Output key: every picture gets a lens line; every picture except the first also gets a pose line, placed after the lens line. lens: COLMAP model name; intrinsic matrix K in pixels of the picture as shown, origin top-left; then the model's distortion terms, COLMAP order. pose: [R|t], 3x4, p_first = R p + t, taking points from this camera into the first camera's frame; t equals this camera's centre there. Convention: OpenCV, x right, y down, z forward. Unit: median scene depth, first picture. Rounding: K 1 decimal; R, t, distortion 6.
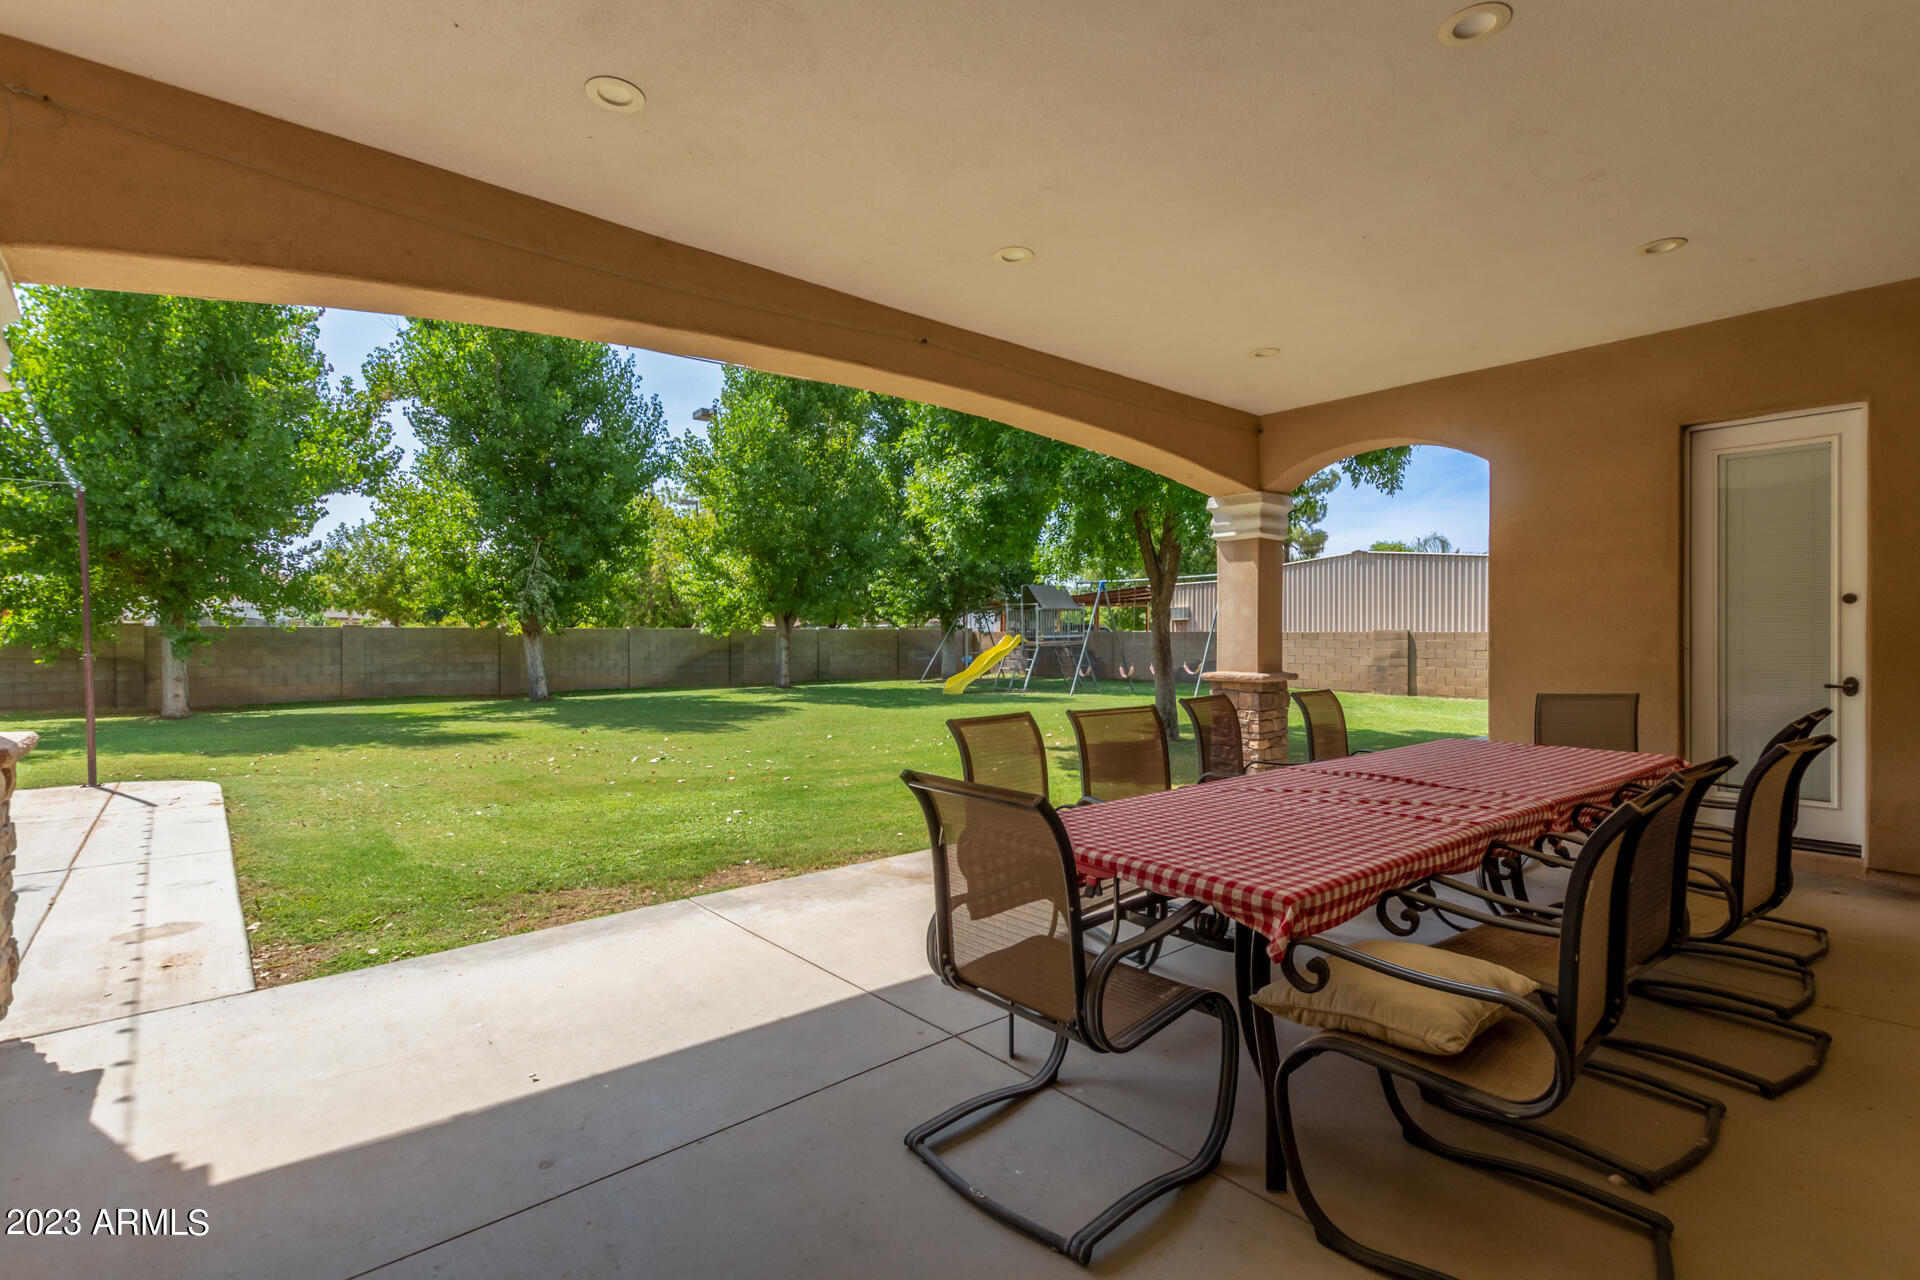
lens RADIAL K [[880.8, 0, 957.3], [0, 880.8, 642.2], [0, 0, 1]] dist [0.002608, -0.002660]
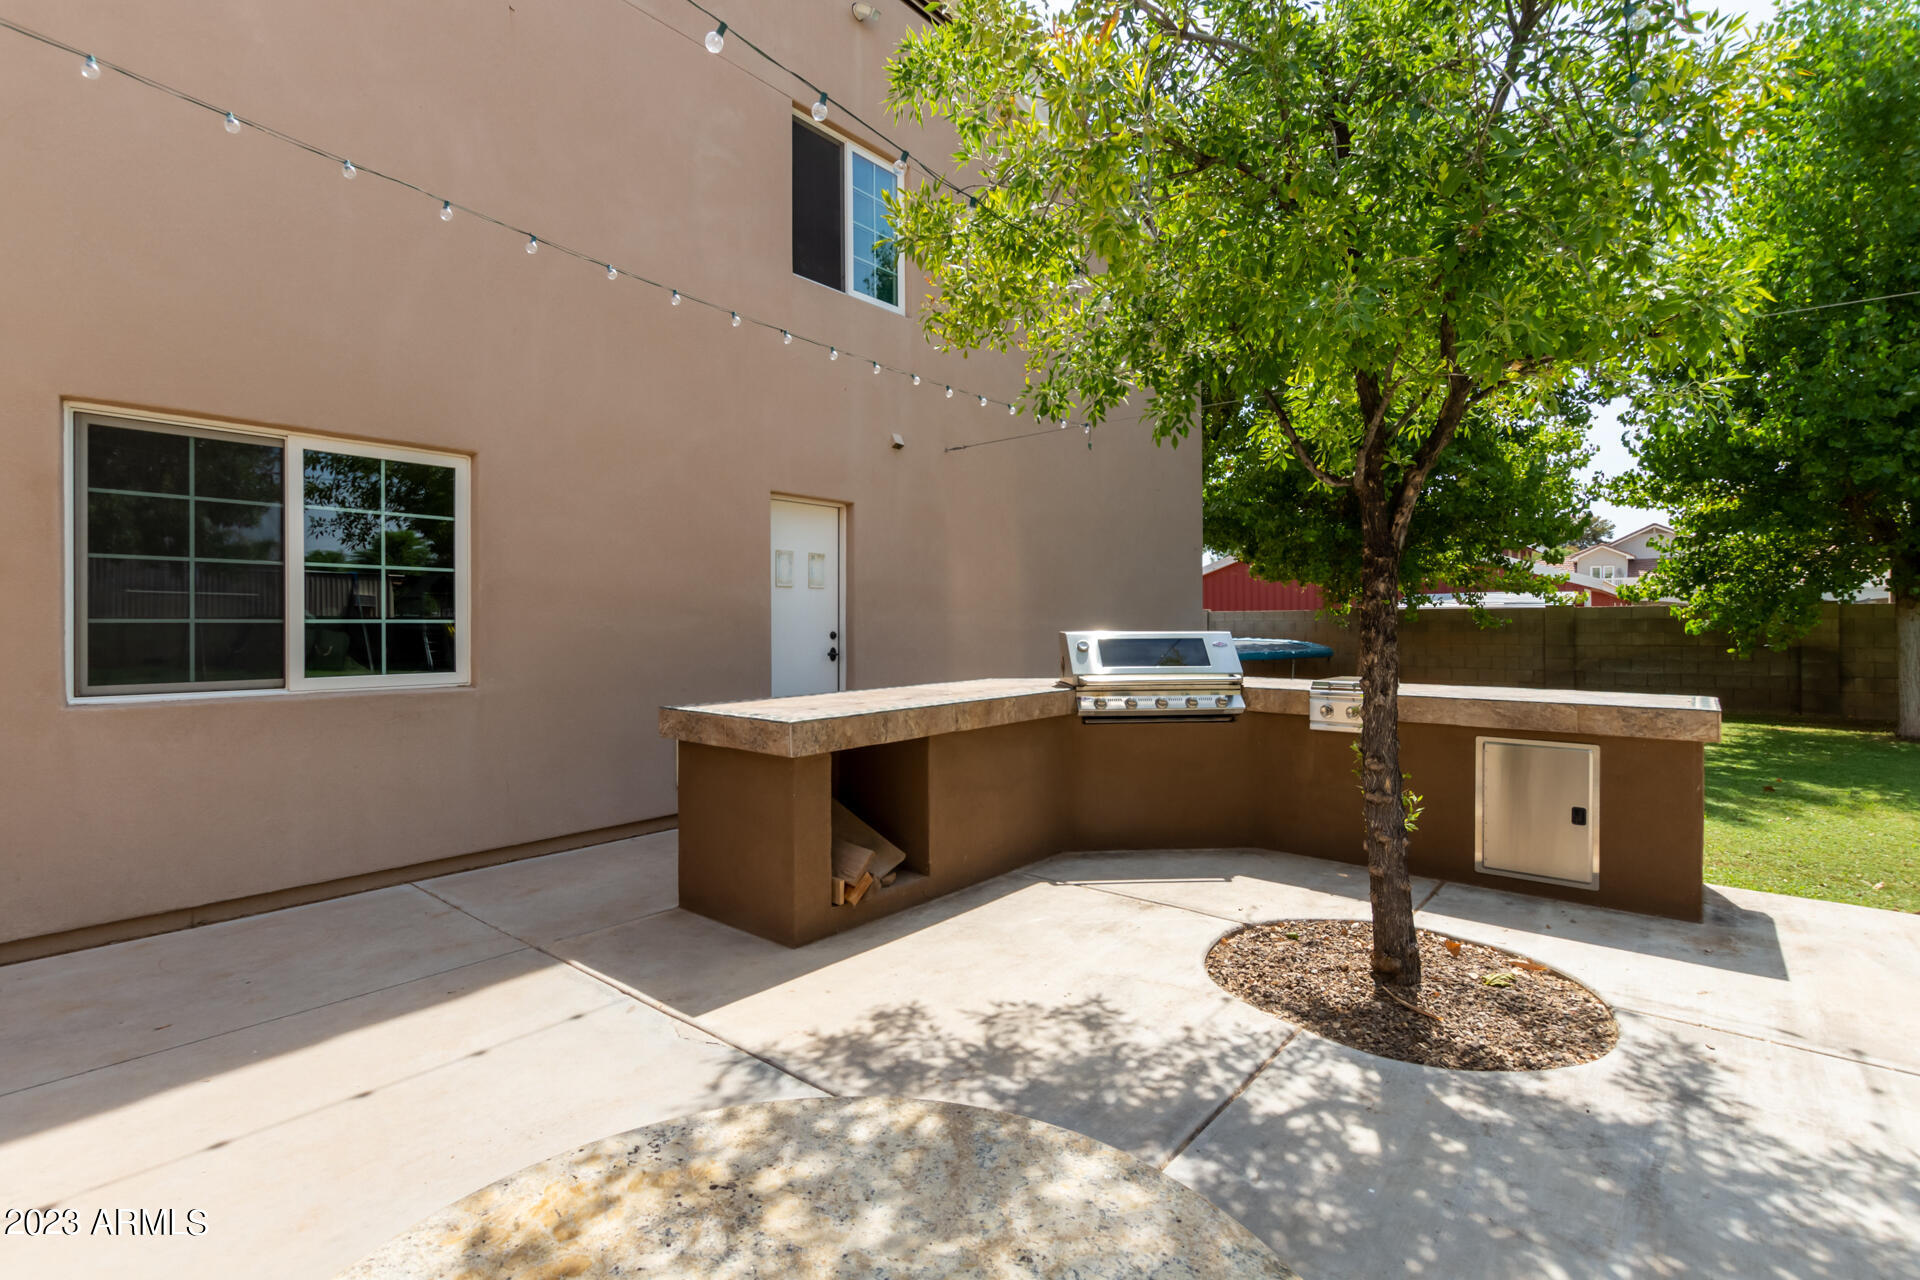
lens RADIAL K [[880.8, 0, 958.0], [0, 880.8, 637.6], [0, 0, 1]] dist [0.002608, -0.002660]
pose [[0.181683, 0.003279, -0.983352, -0.340420], [-0.005010, 0.999985, 0.002408, 0.011290], [0.983344, 0.004489, 0.181697, 0.147456]]
